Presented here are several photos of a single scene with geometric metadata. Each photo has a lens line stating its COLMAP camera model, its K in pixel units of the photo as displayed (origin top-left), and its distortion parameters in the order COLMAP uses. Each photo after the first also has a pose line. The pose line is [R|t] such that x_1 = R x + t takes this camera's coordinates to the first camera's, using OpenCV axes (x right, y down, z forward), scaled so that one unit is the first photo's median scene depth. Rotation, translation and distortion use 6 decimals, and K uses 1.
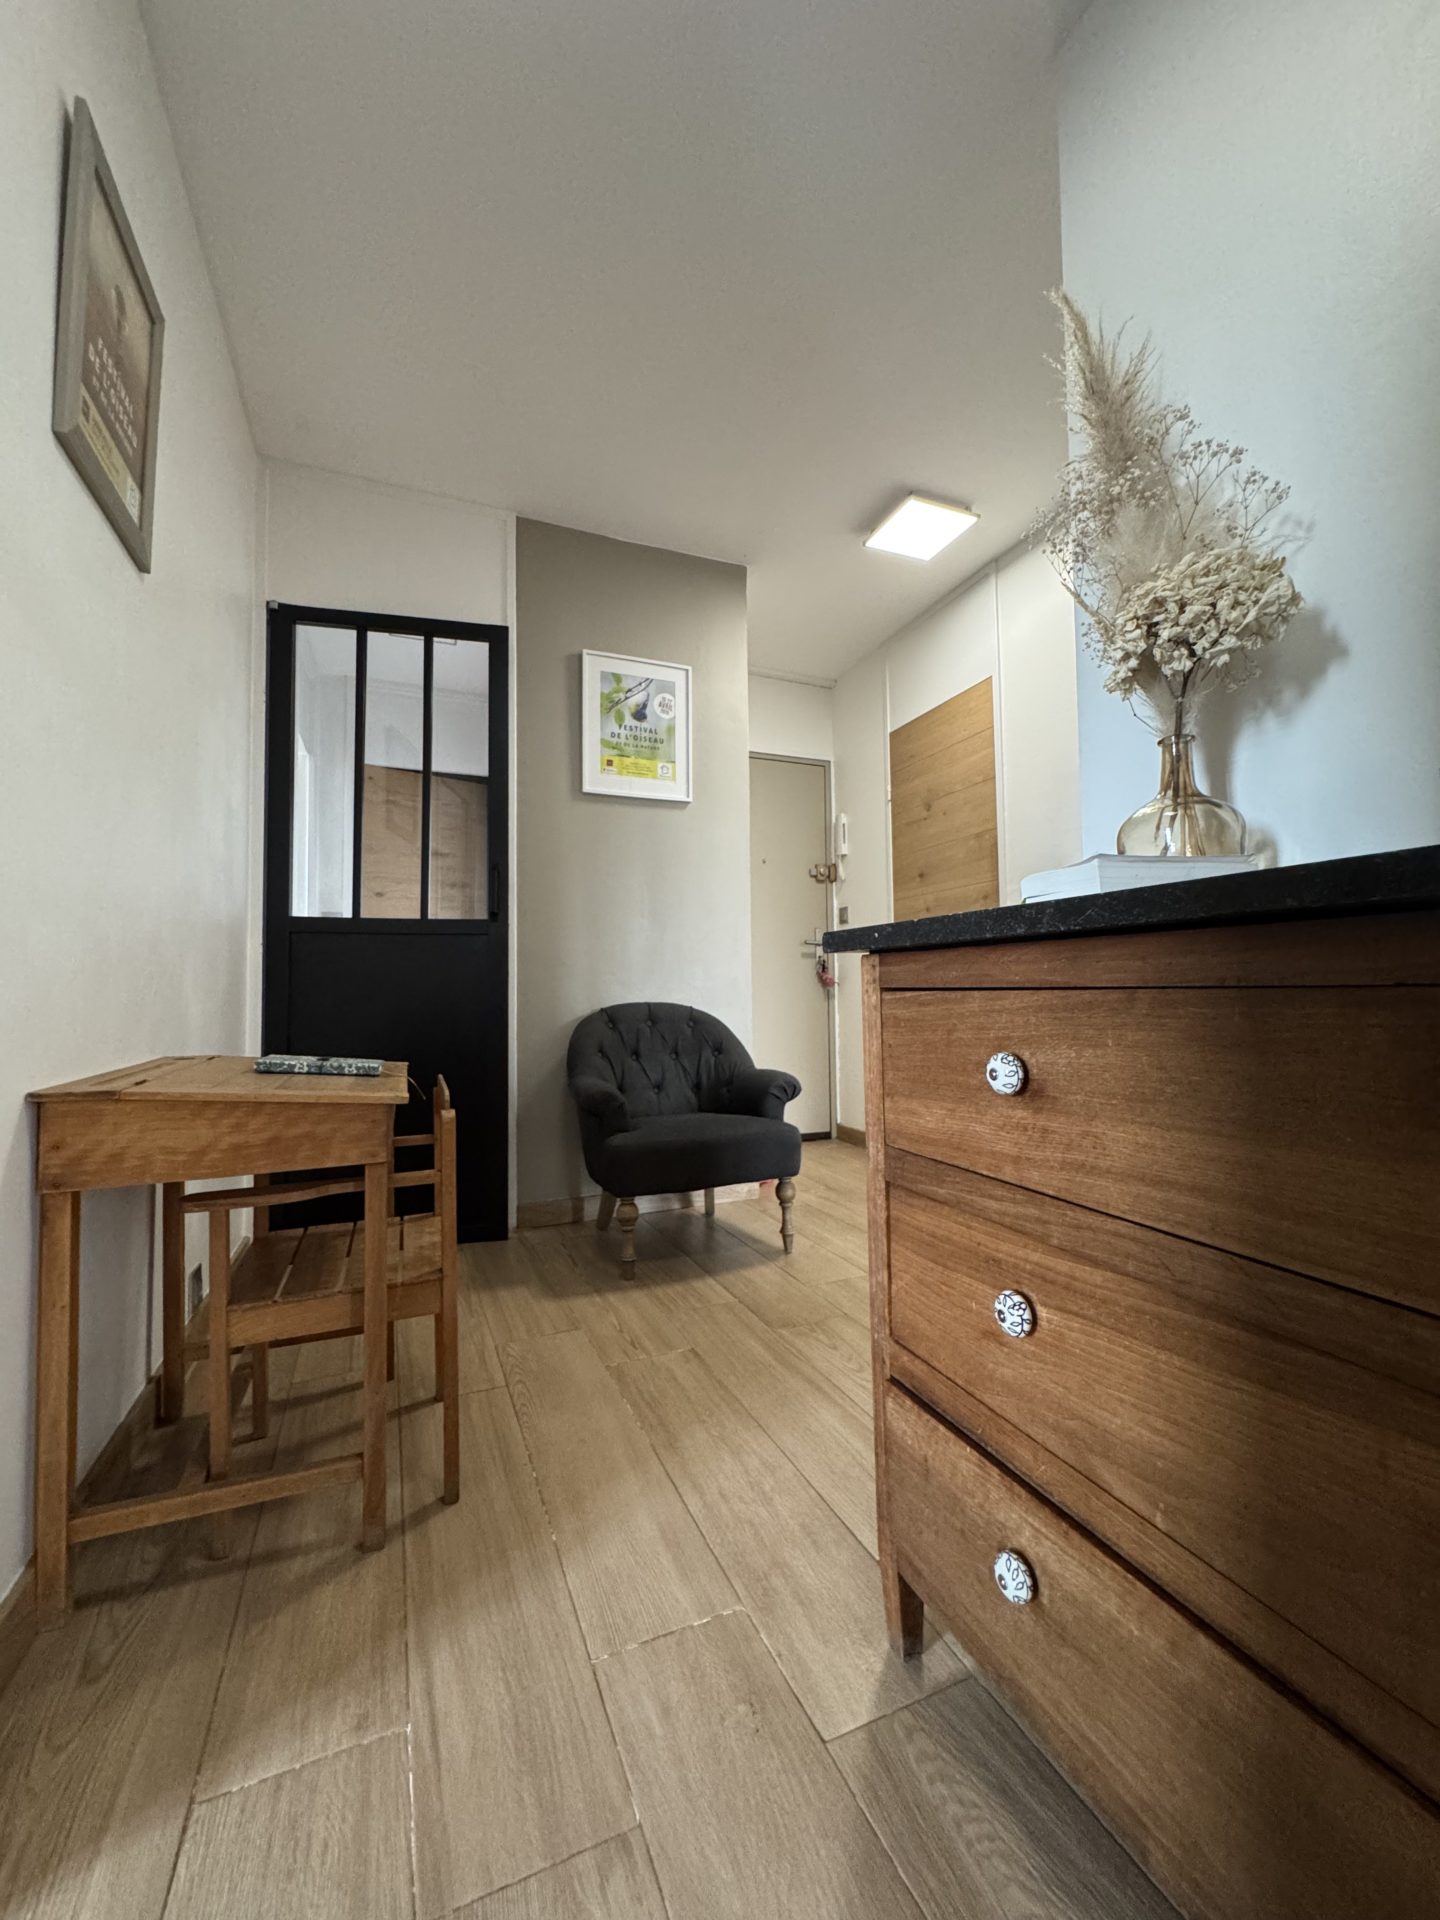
lens RADIAL K [[768.2, 0, 719.8], [0, 768.2, 957.7], [0, 0, 1]] dist [0.001456, -0.000002]
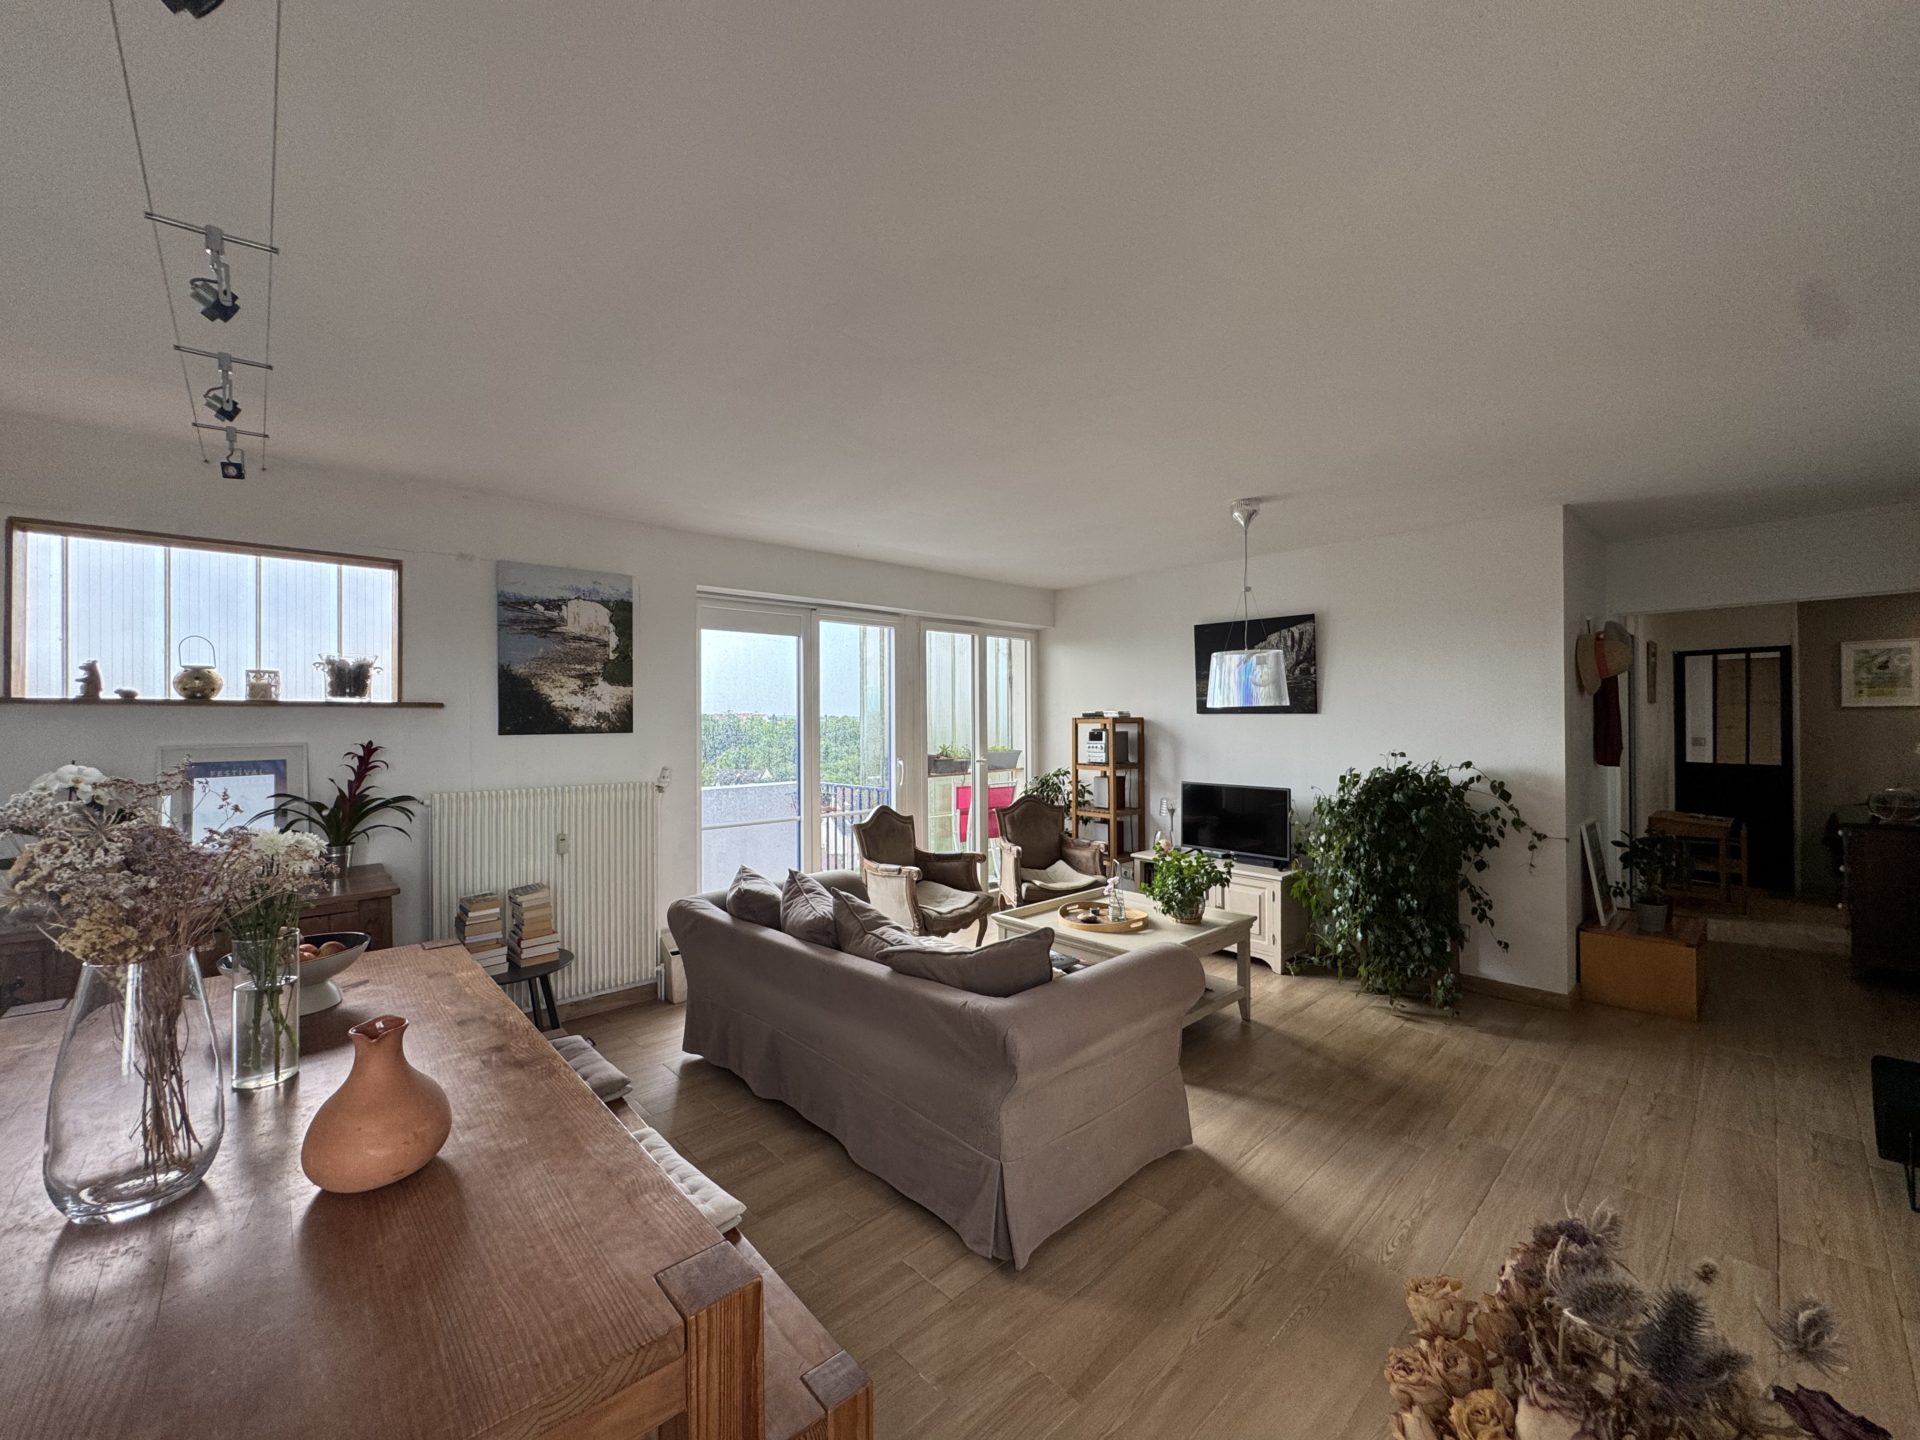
lens RADIAL K [[768.2, 0, 960.6], [0, 768.2, 720.8], [0, 0, 1]] dist [0.001456, -0.000002]
pose [[0.348364, 0.001053, -0.937359, 1.025101], [0.046010, 0.998775, 0.018221, -0.333538], [0.936229, -0.049475, 0.347889, -2.179609]]
